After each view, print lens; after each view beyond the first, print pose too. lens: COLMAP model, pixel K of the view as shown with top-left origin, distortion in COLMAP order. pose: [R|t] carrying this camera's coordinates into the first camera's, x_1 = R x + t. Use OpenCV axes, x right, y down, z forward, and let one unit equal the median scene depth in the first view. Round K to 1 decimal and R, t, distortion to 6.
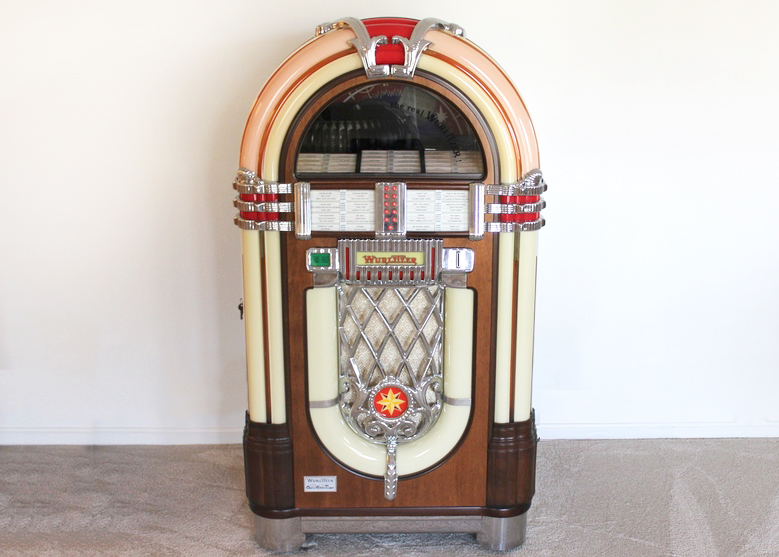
lens RADIAL K [[1027.1, 0, 453.4], [0, 1027.1, 284.8], [0, 0, 1]] dist [-0.109523, 0.000000]
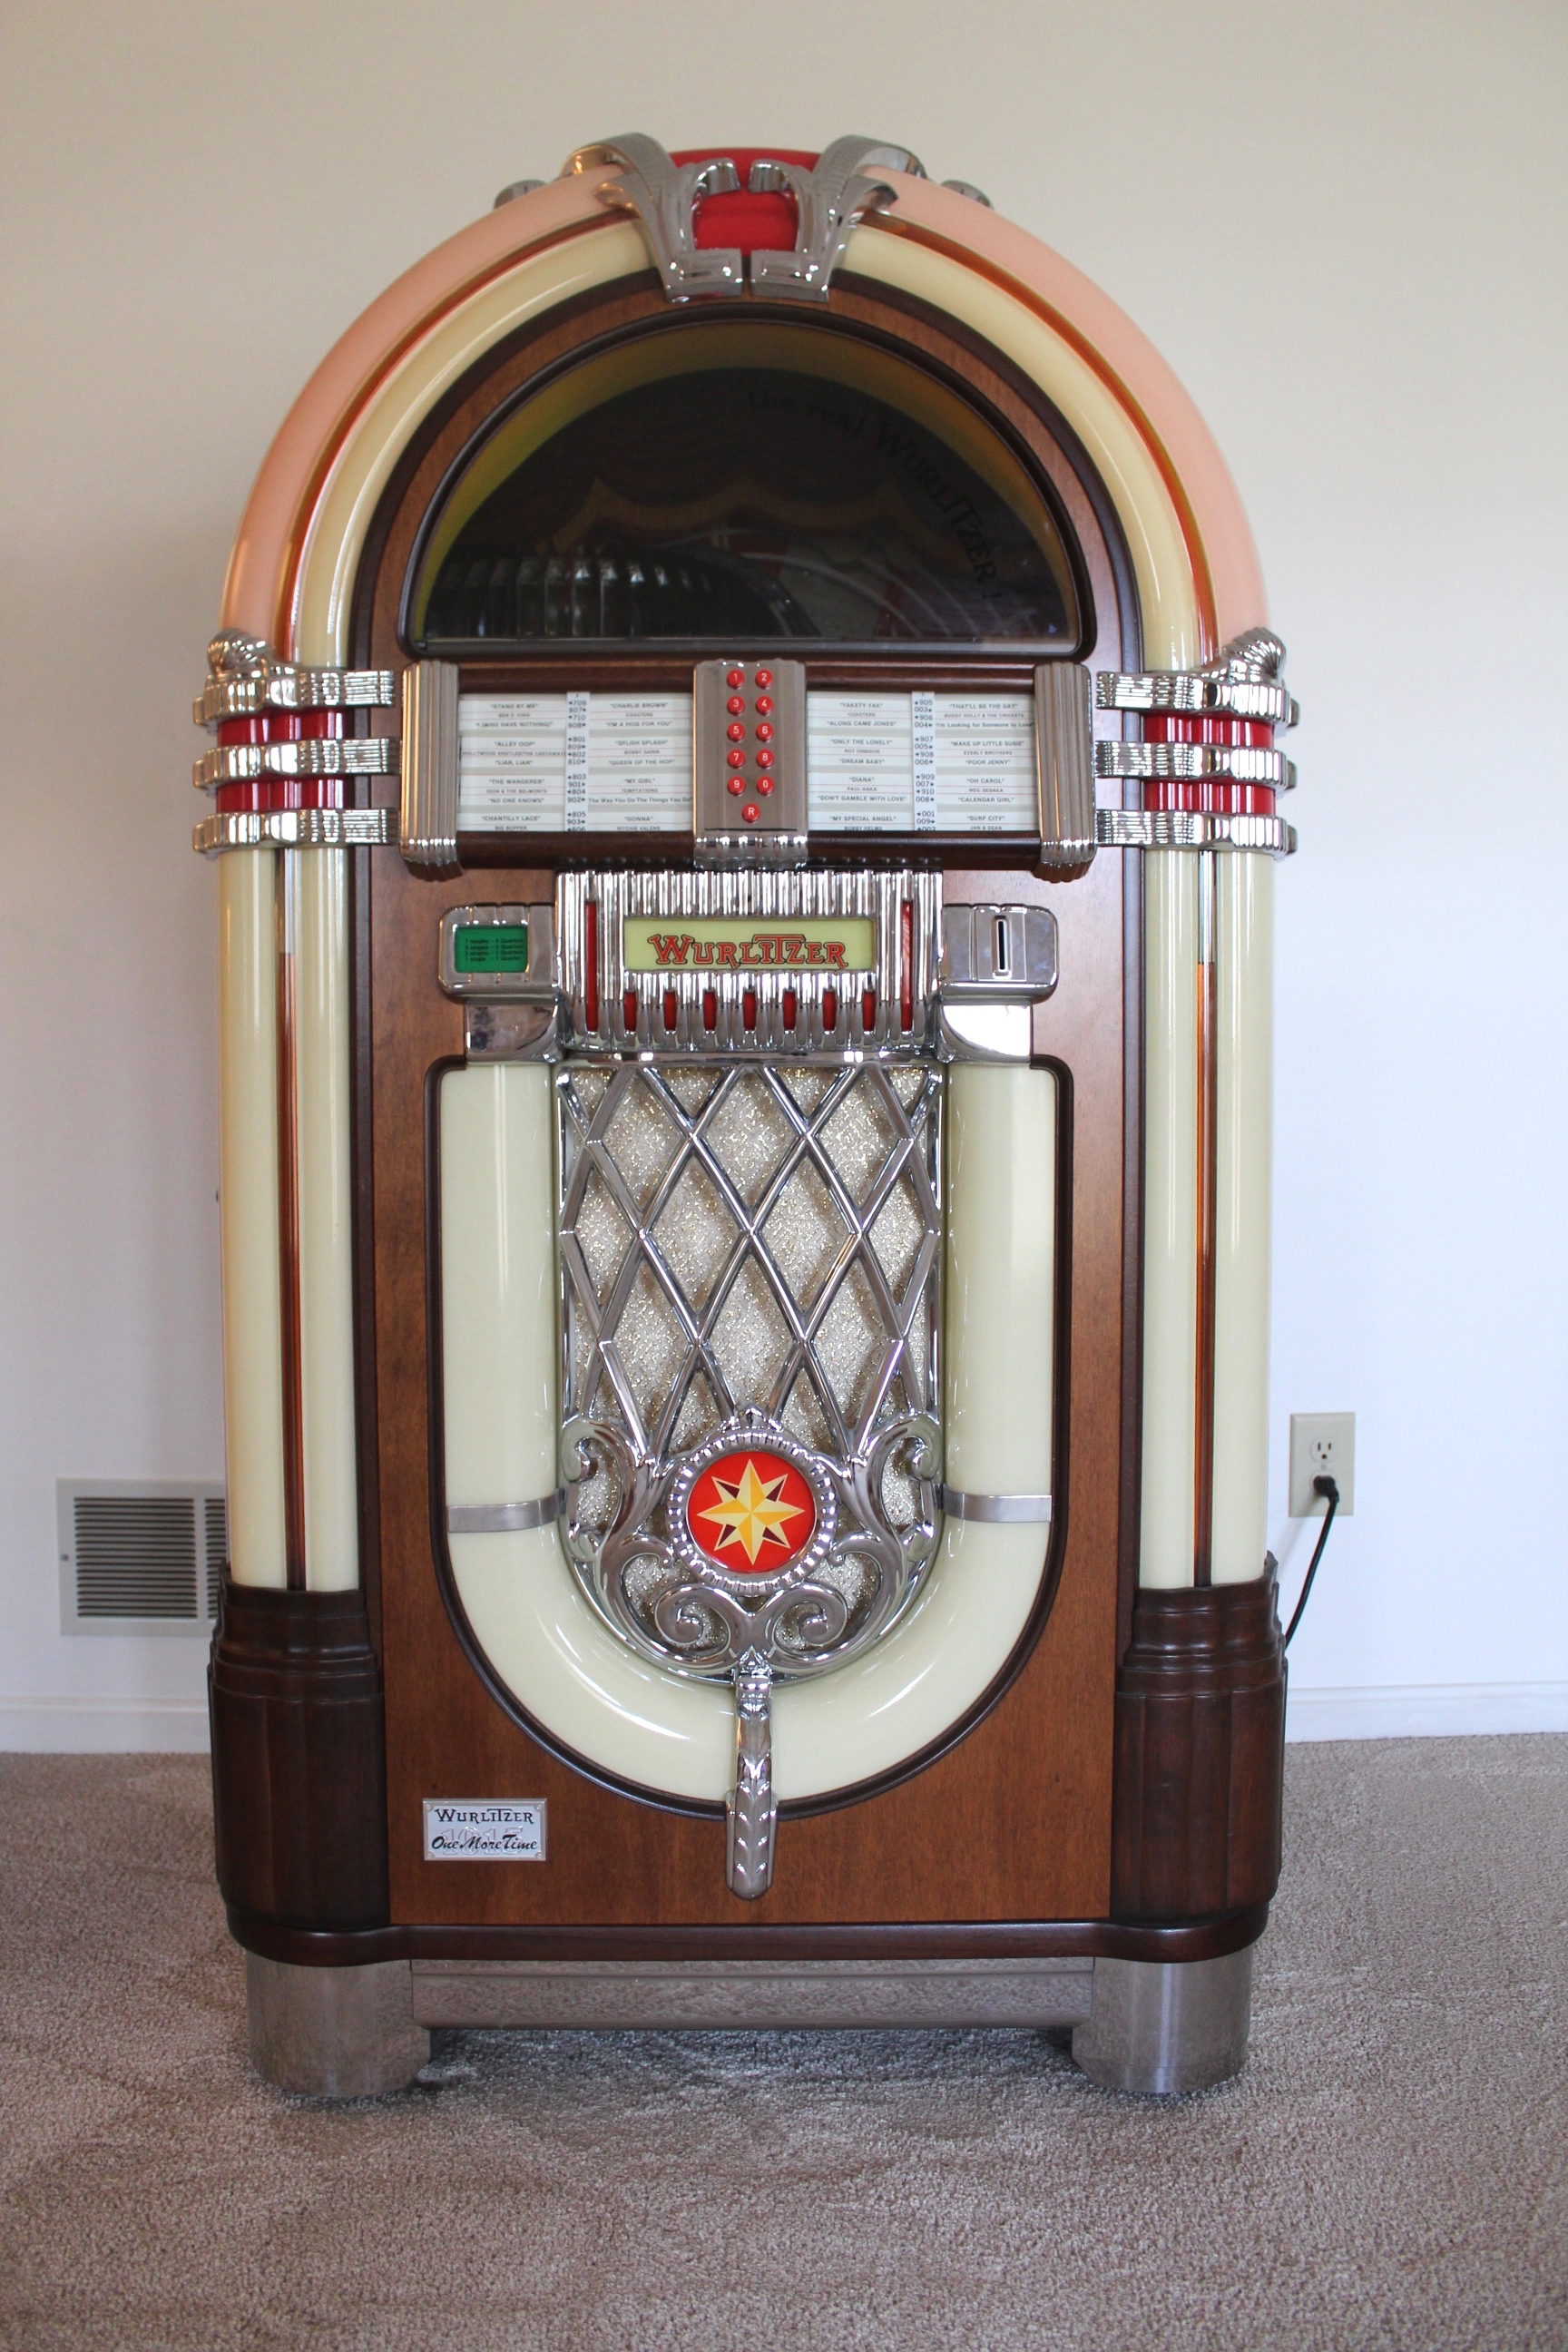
lens RADIAL K [[2003.2, 0, 762.6], [0, 2003.2, 1157.4], [0, 0, 1]] dist [-0.164176, 0.142578]
pose [[0.999196, -0.014924, -0.037203, -0.037549], [0.006663, 0.977034, -0.212981, 0.135775], [0.039527, 0.212562, 0.976348, 0.476407]]
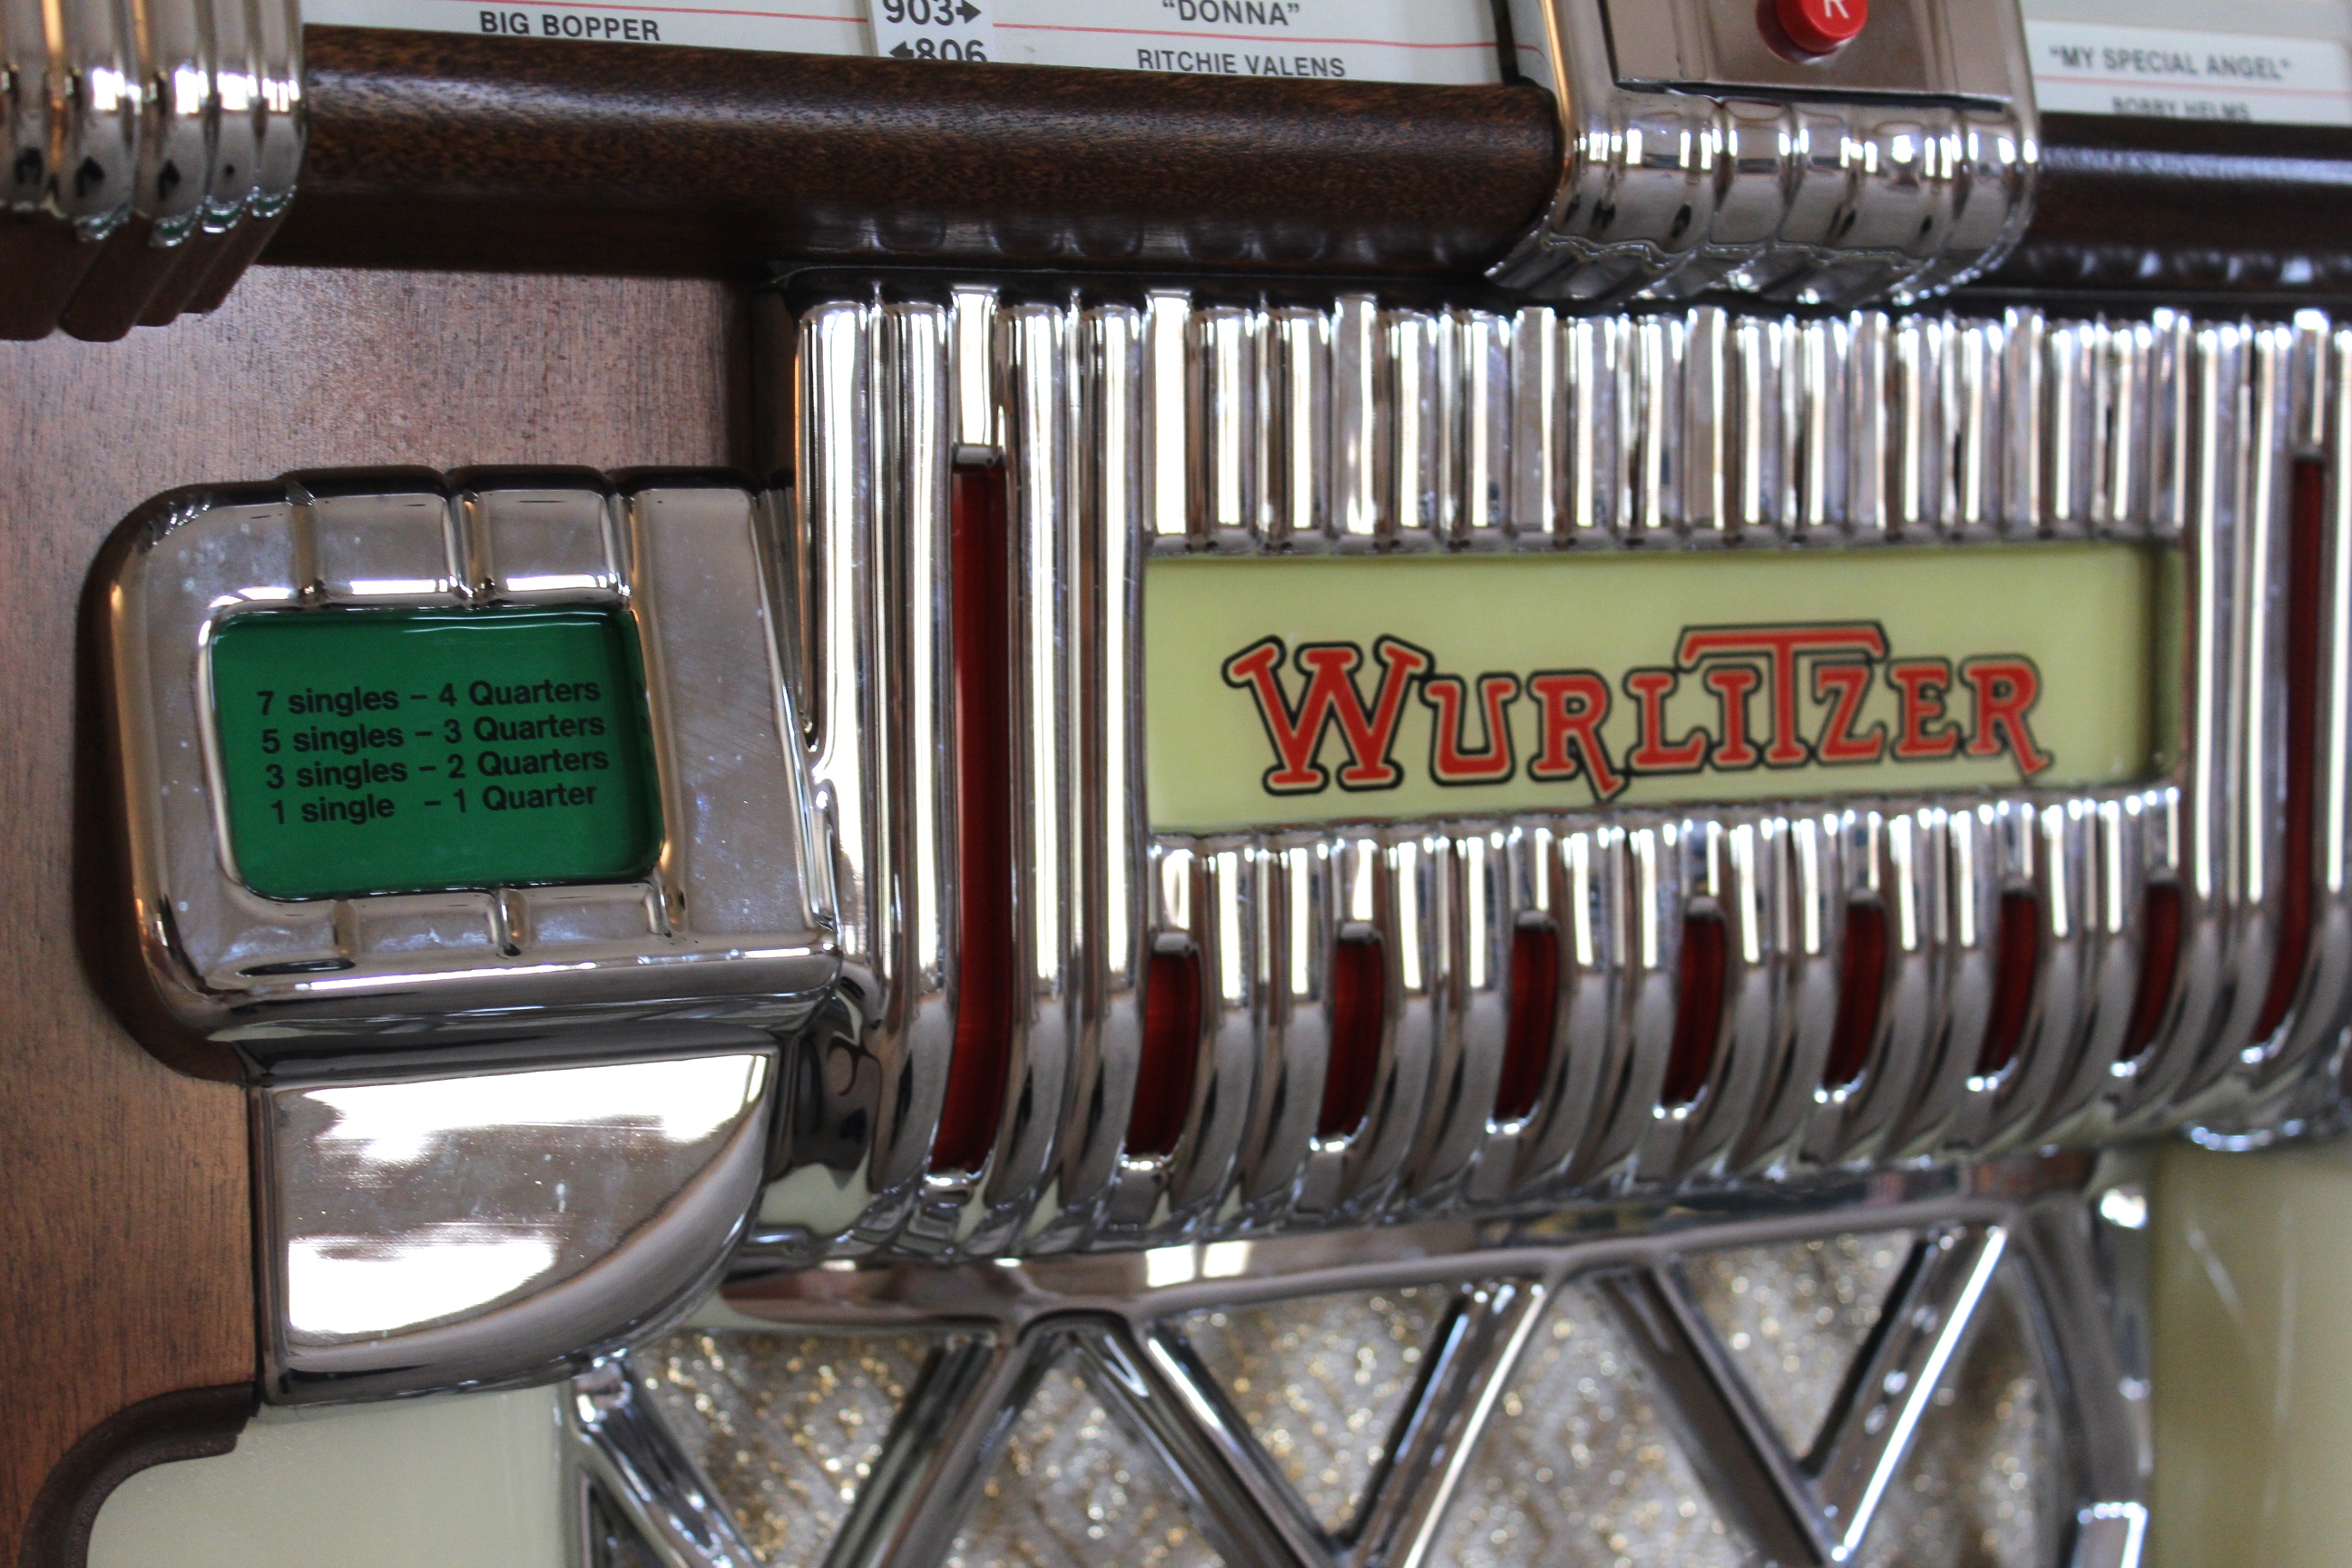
lens RADIAL K [[4032.8, 0, 1160.0], [0, 4032.8, 782.5], [0, 0, 1]] dist [-0.026217, 0.000000]
pose [[0.906486, -0.054452, 0.418711, -0.167621], [0.146170, 0.970803, -0.190201, 0.015092], [-0.396129, 0.233618, 0.887978, 0.790681]]
